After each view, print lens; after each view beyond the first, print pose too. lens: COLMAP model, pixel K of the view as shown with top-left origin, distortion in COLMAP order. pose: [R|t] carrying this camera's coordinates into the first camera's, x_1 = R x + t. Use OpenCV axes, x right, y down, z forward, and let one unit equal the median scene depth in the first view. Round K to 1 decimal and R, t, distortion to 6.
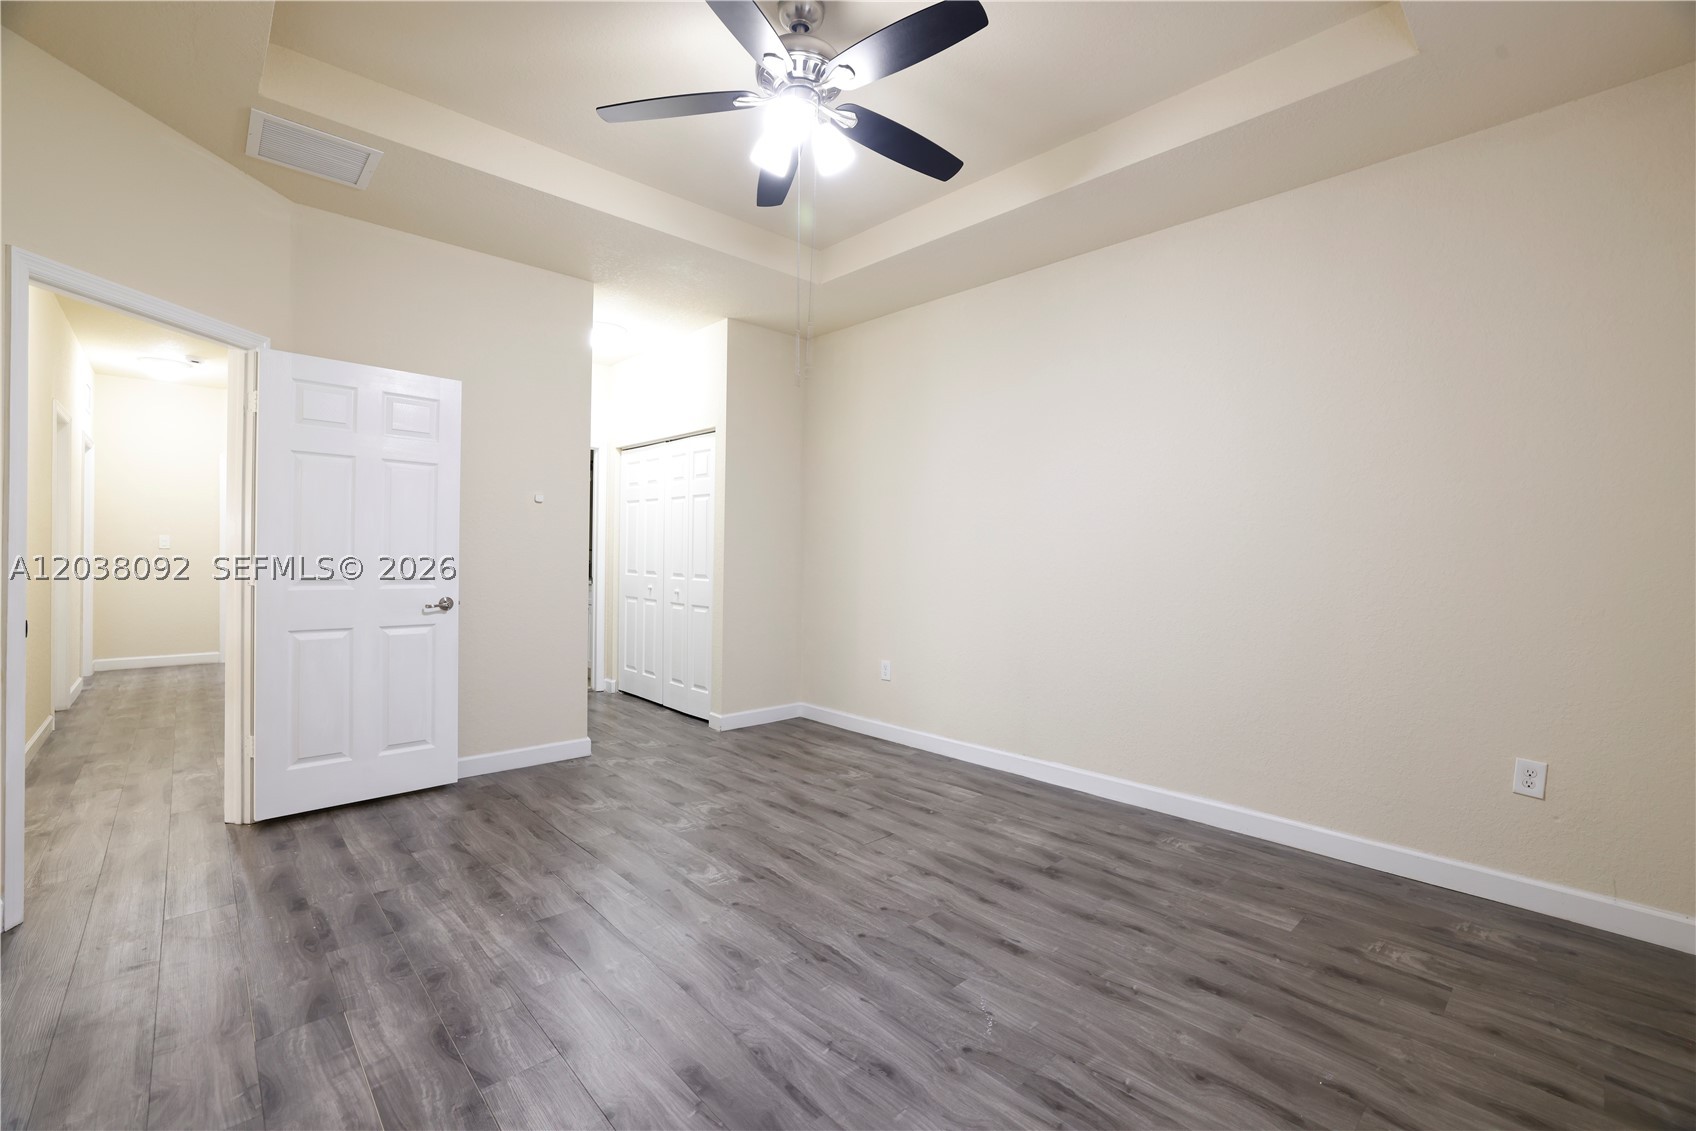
lens RADIAL K [[706.0, 0, 844.9], [0, 706.0, 568.9], [0, 0, 1]] dist [-0.002971, -0.000129]
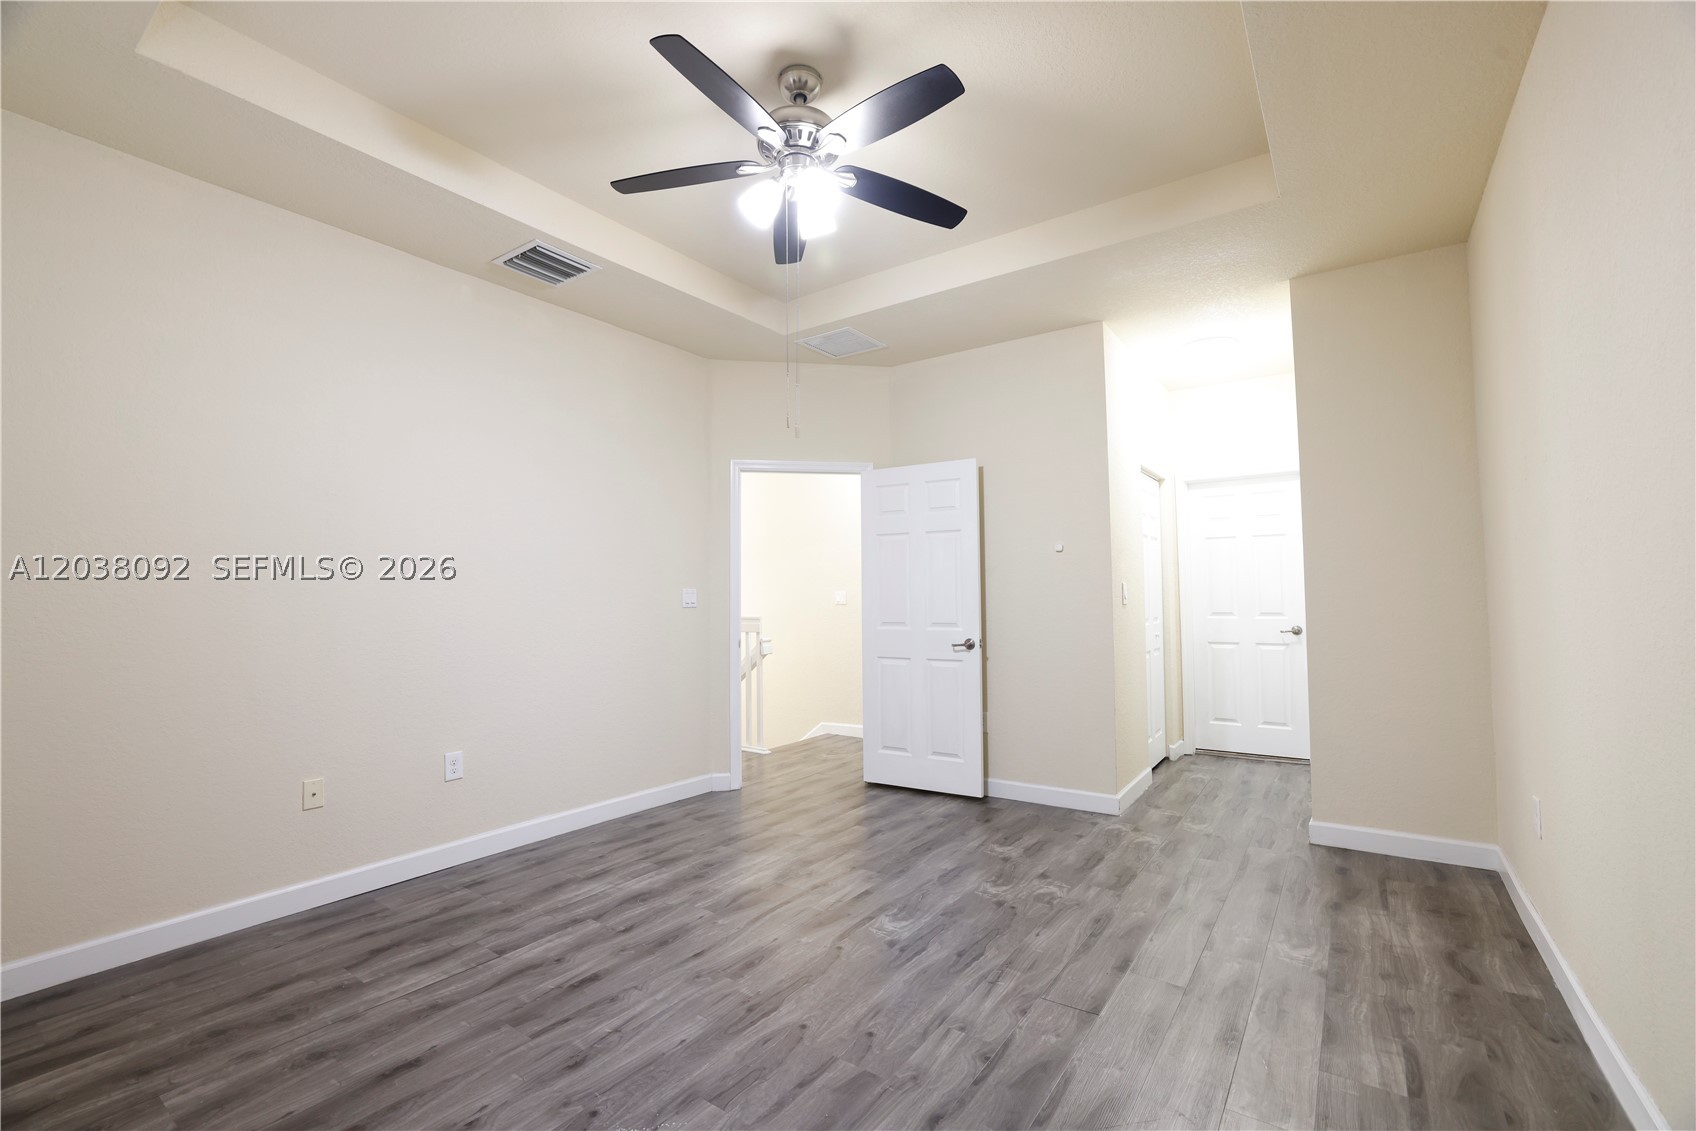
lens RADIAL K [[721.4, 0, 850.1], [0, 721.4, 568.5], [0, 0, 1]] dist [-0.000533, 0.000958]
pose [[0.195769, -0.074793, -0.977794, 0.766760], [0.009972, 0.997188, -0.074280, 0.013515], [0.980599, 0.004791, 0.195964, 0.702086]]
